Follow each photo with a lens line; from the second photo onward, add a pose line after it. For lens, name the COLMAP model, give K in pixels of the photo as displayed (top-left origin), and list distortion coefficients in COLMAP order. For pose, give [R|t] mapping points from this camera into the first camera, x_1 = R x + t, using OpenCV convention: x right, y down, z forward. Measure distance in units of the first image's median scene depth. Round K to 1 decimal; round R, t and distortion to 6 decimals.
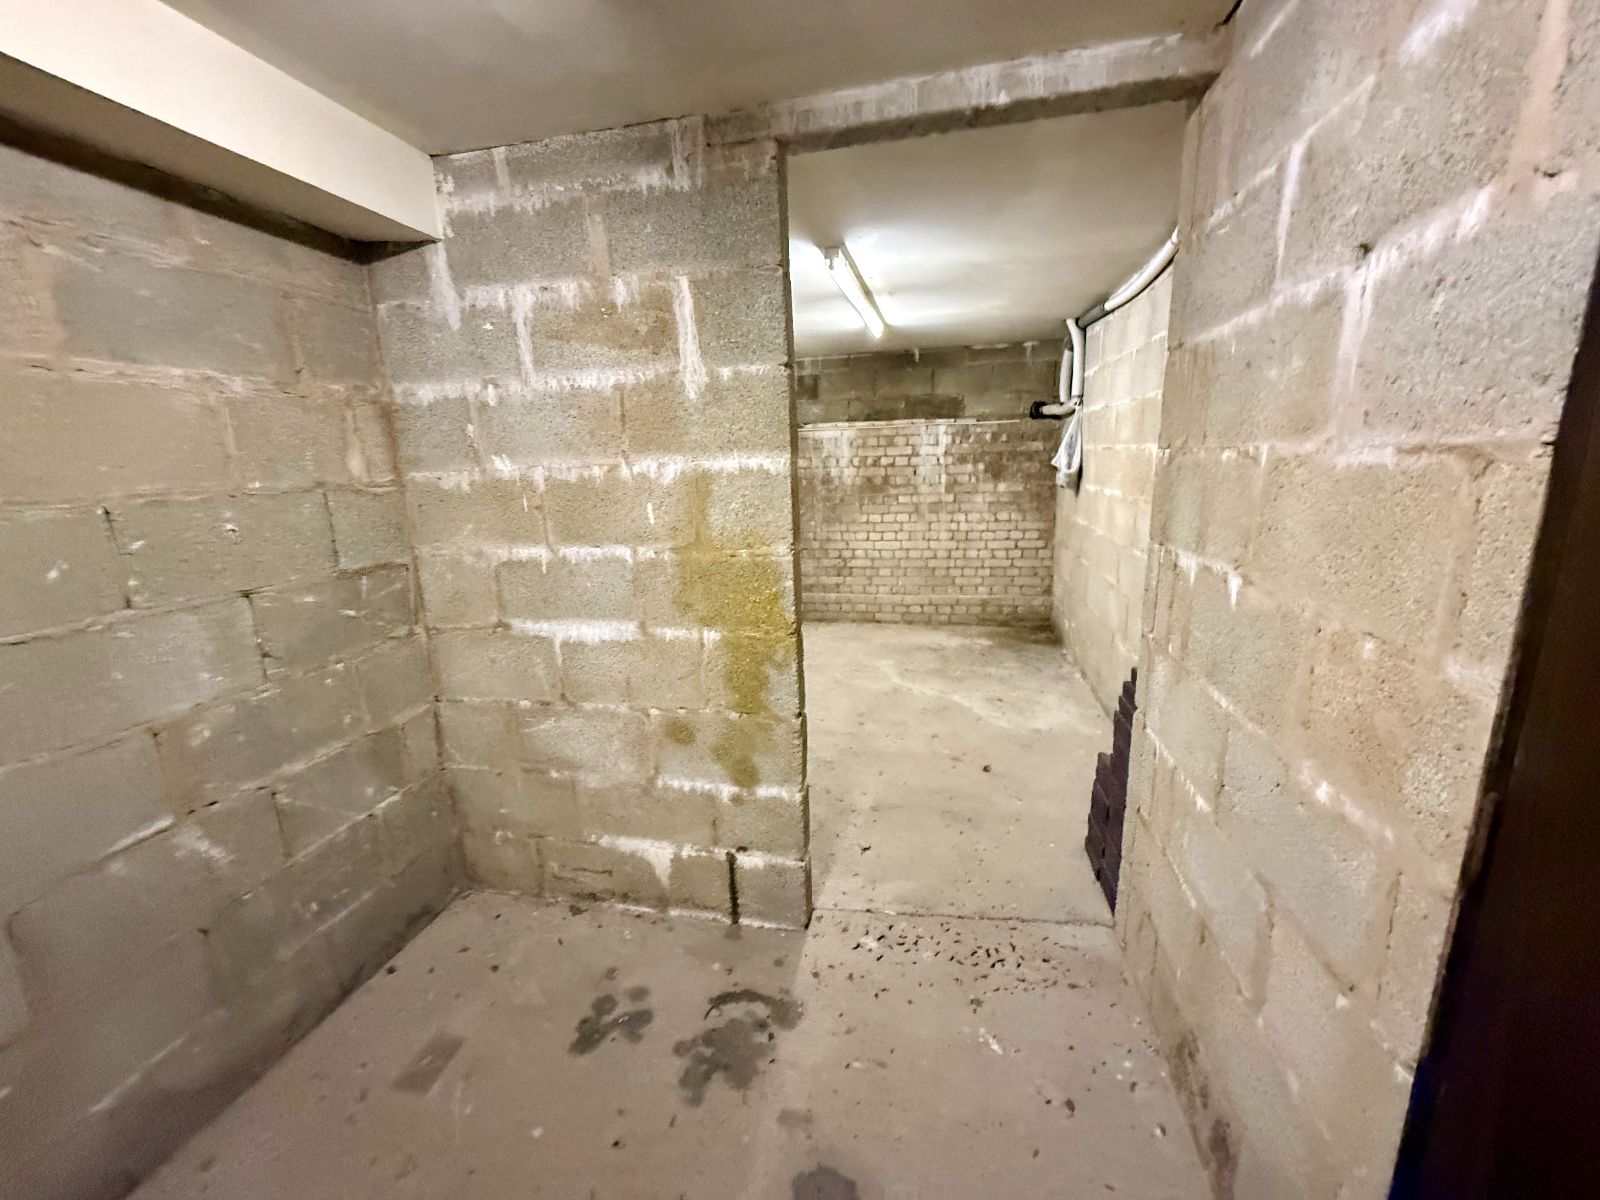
lens RADIAL K [[637.3, 0, 799.7], [0, 637.3, 598.4], [0, 0, 1]] dist [-0.003011, -0.000002]
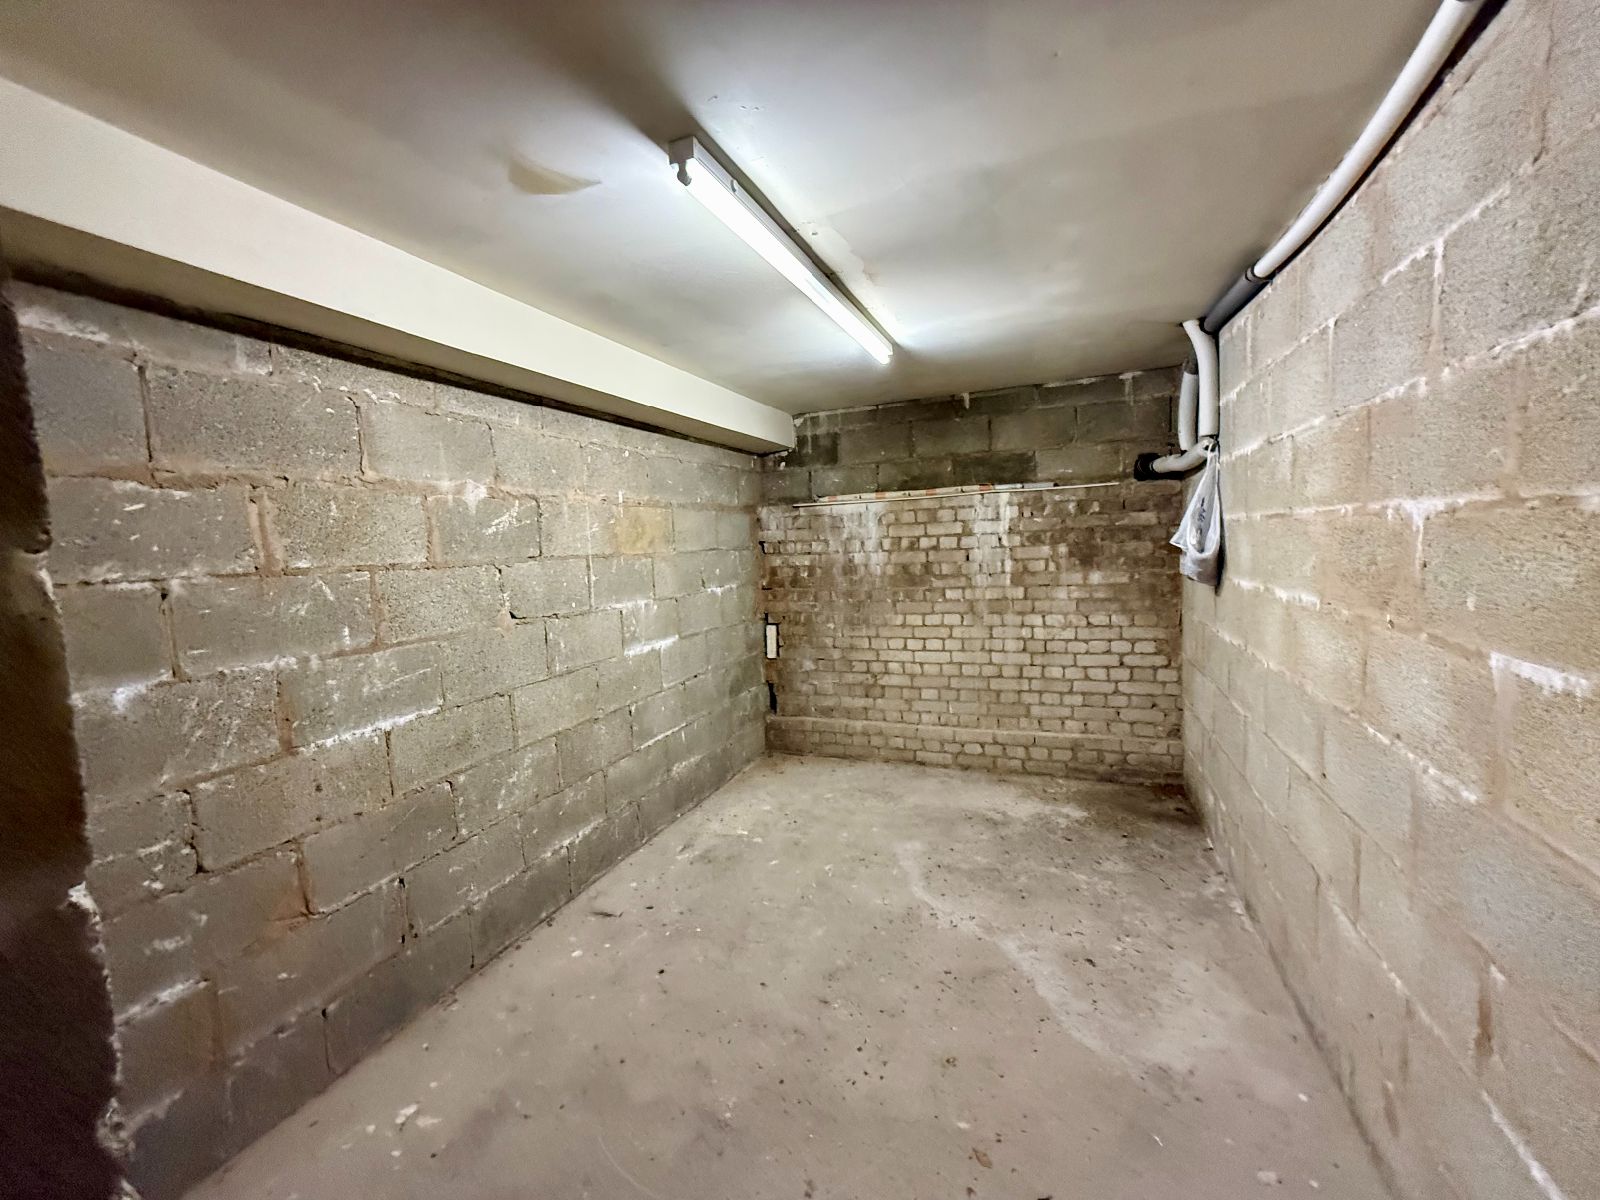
lens RADIAL K [[637.3, 0, 799.7], [0, 637.3, 598.4], [0, 0, 1]] dist [-0.003011, -0.000002]
pose [[0.986529, 0.000893, -0.163586, 0.112279], [-0.021525, 0.991999, -0.124396, -0.058703], [0.162166, 0.126242, 0.978655, 0.271515]]
